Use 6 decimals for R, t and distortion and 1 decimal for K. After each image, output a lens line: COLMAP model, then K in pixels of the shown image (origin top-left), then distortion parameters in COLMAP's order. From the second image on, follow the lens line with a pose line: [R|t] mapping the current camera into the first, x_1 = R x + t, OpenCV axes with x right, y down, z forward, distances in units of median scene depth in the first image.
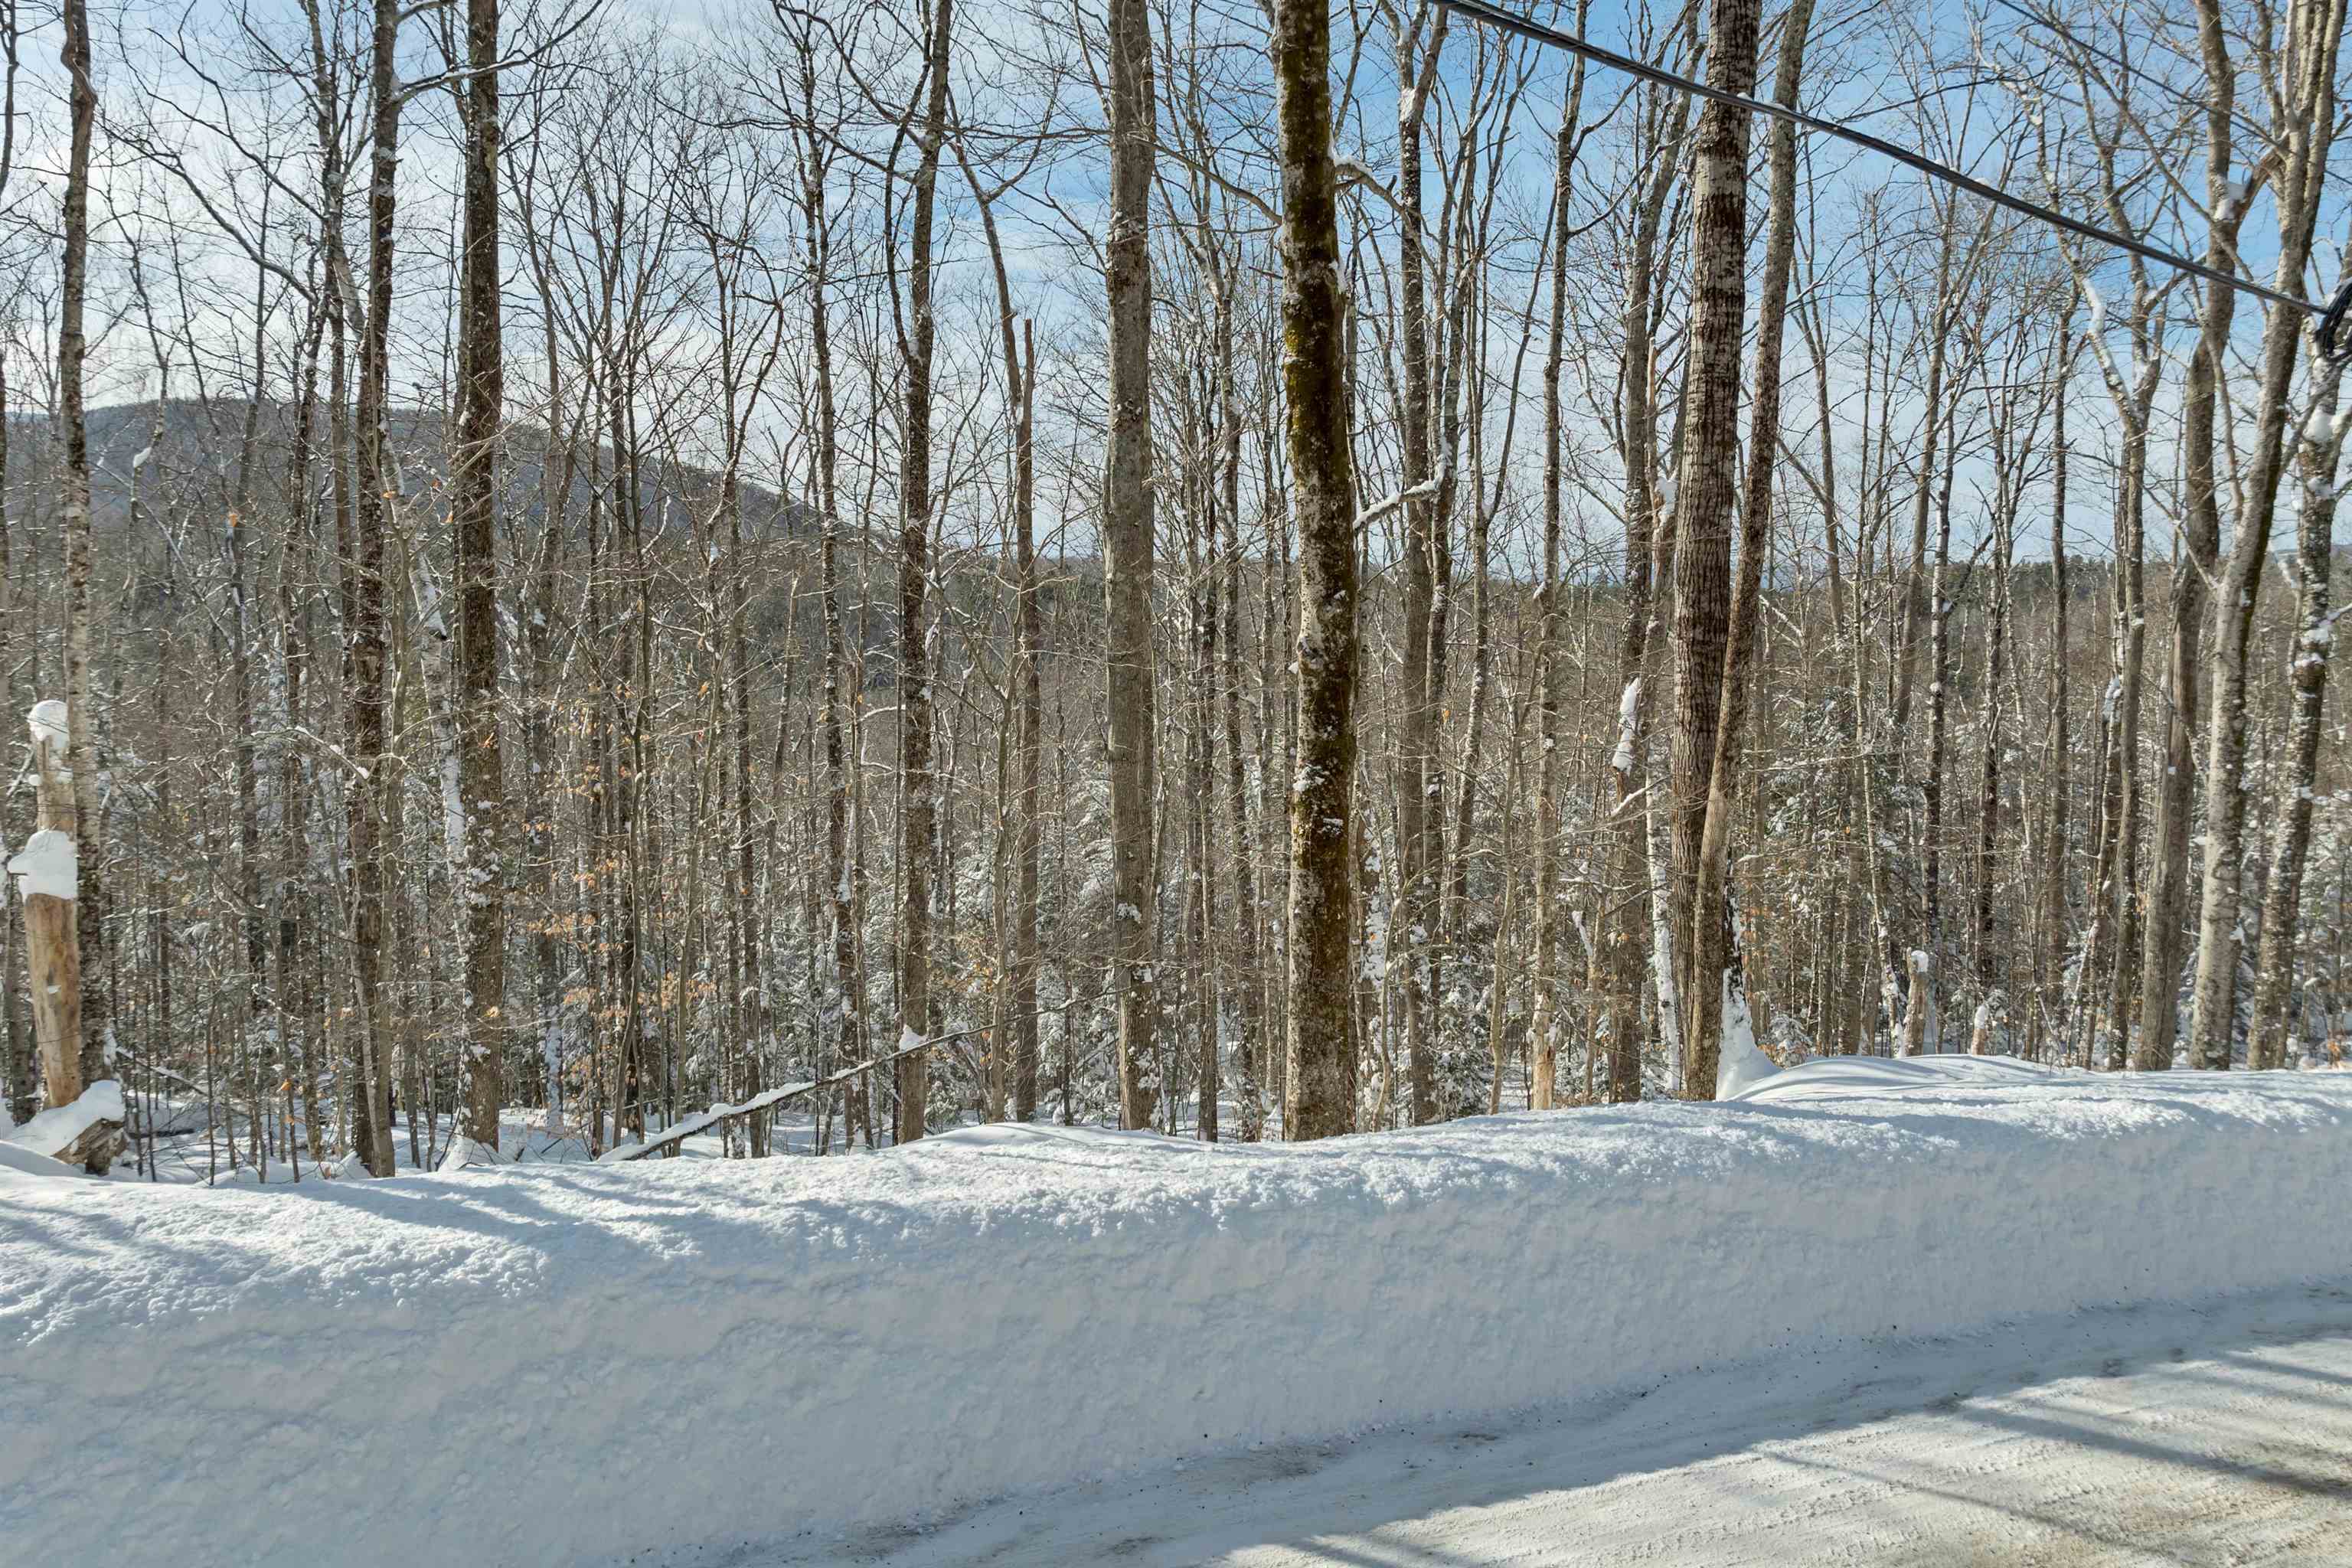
lens RADIAL K [[1676.6, 0, 1174.1], [0, 1676.6, 787.2], [0, 0, 1]] dist [-0.049743, 0.018799]
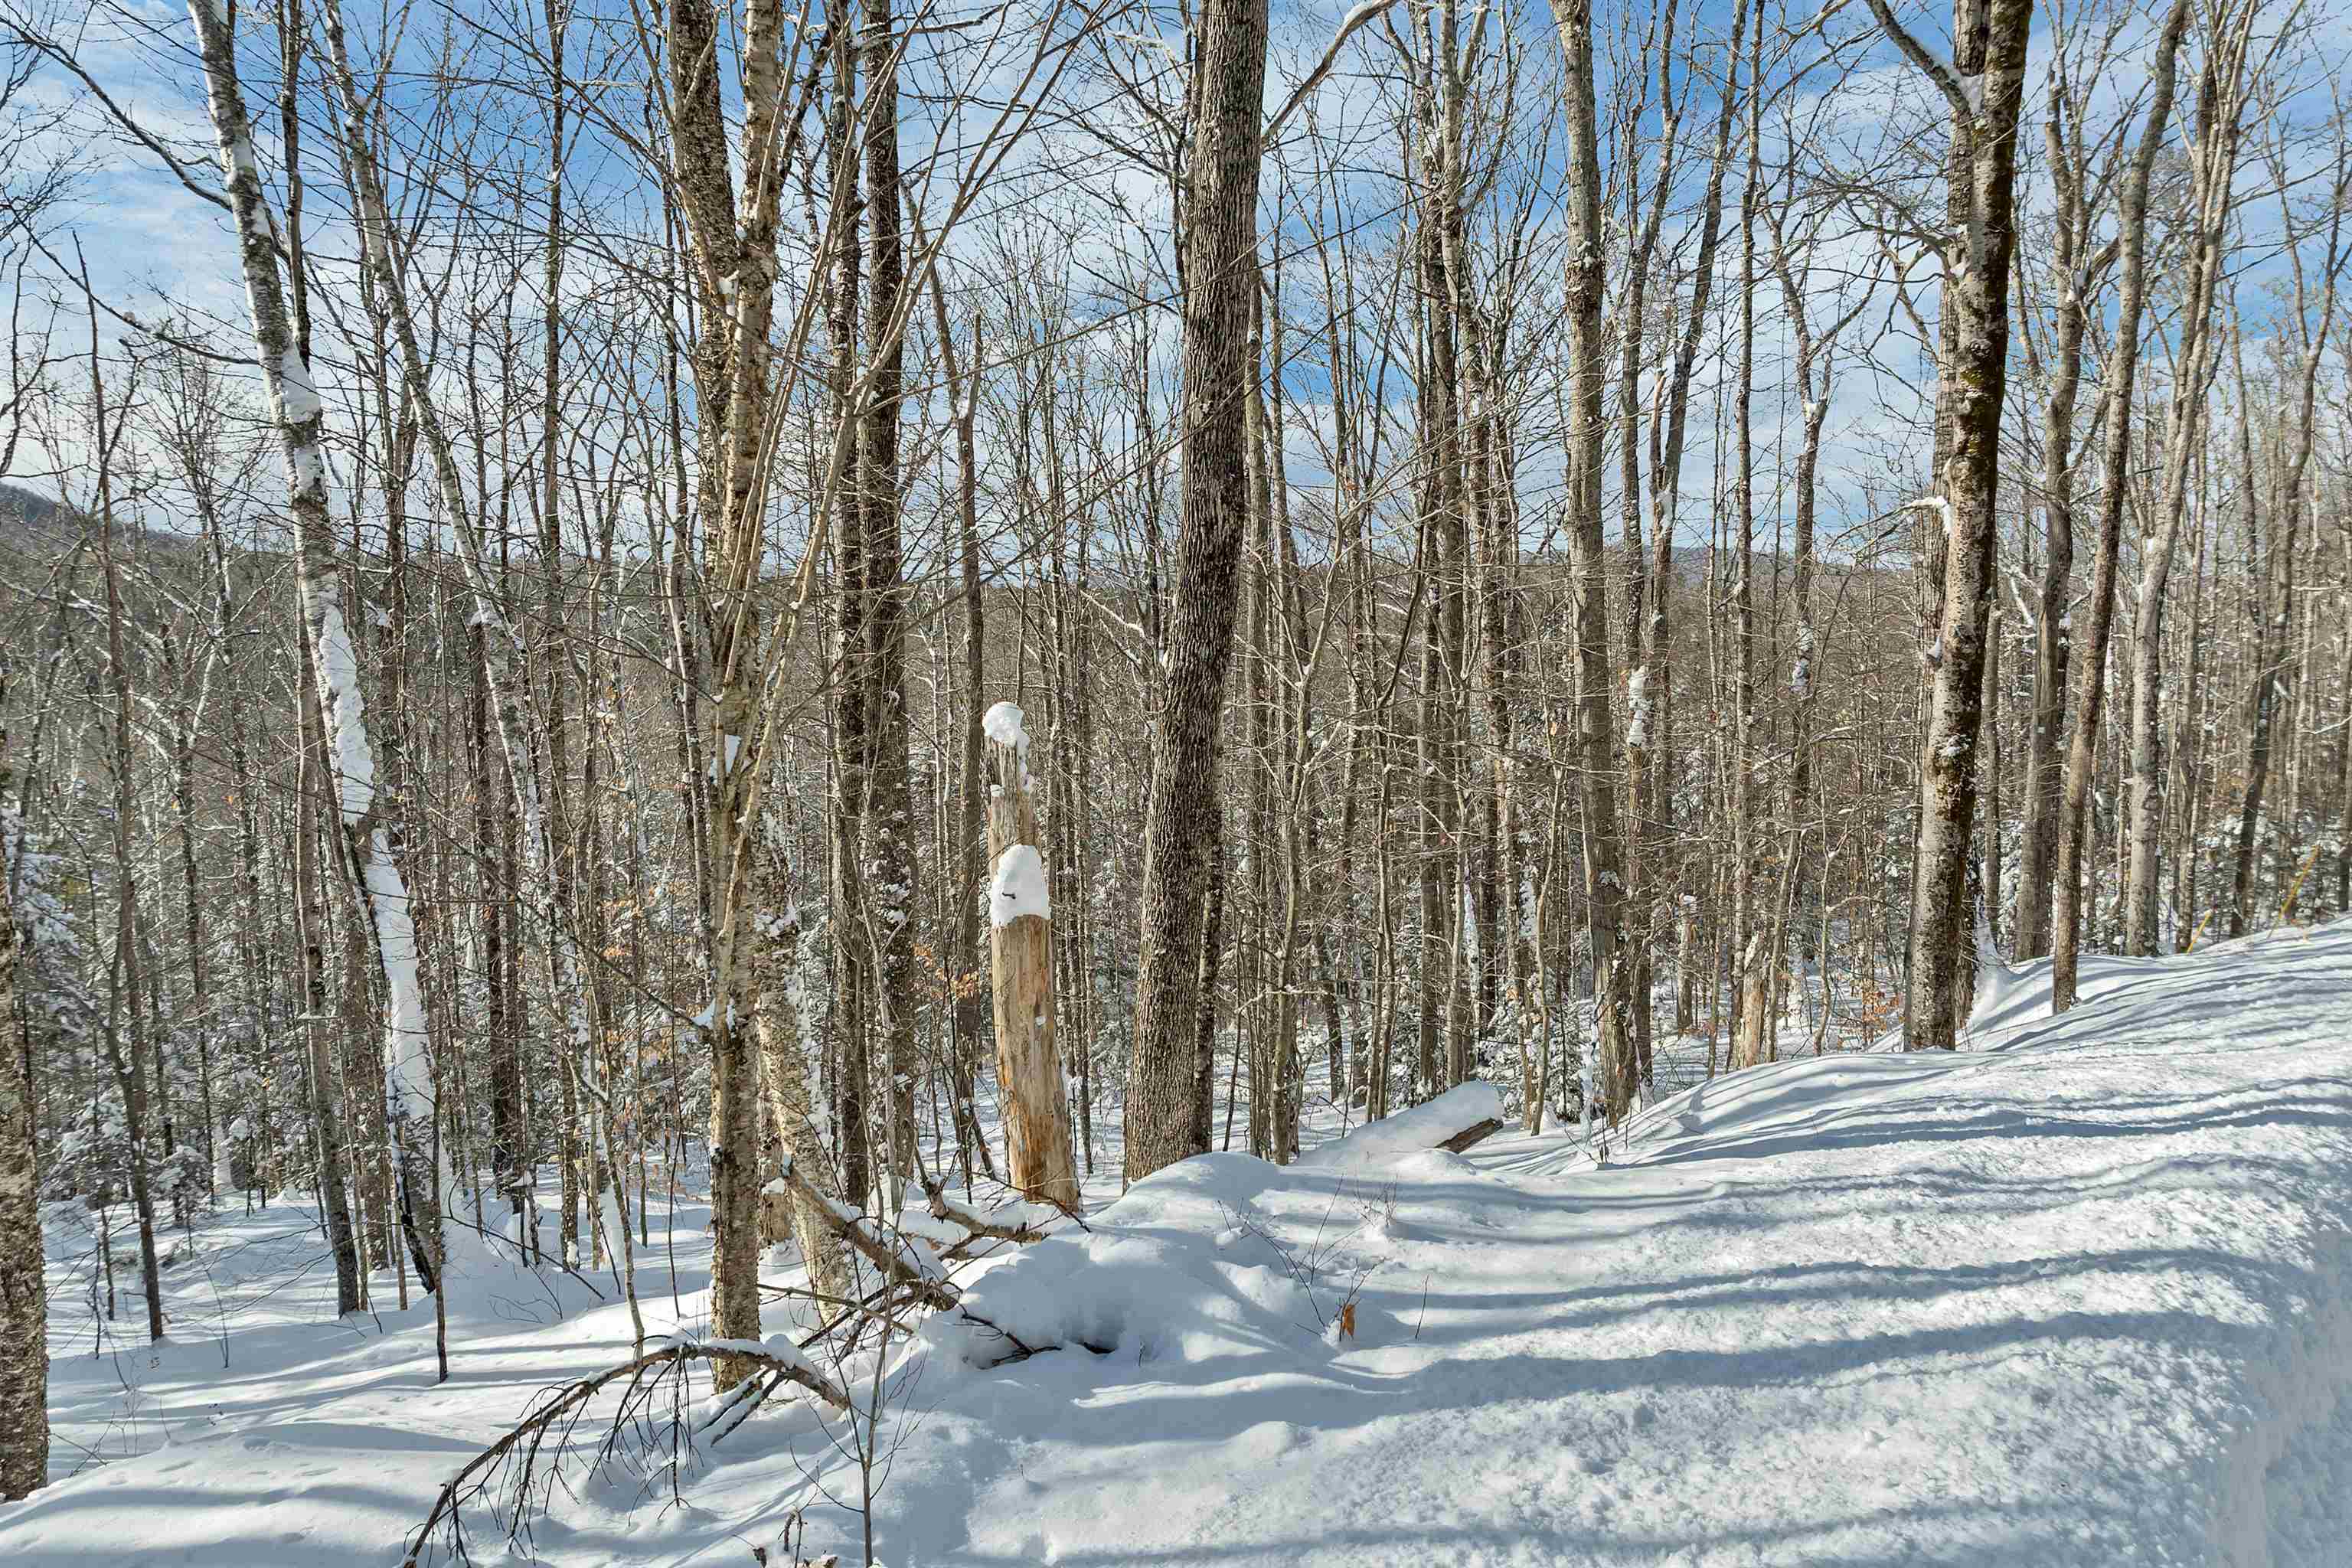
lens RADIAL K [[1676.6, 0, 1176.6], [0, 1676.6, 783.7], [0, 0, 1]] dist [-0.049743, 0.018799]
pose [[0.927270, -0.041647, 0.372070, -0.617324], [0.042451, 0.999080, 0.006034, -0.005959], [-0.371979, 0.010200, 0.928185, 0.077471]]
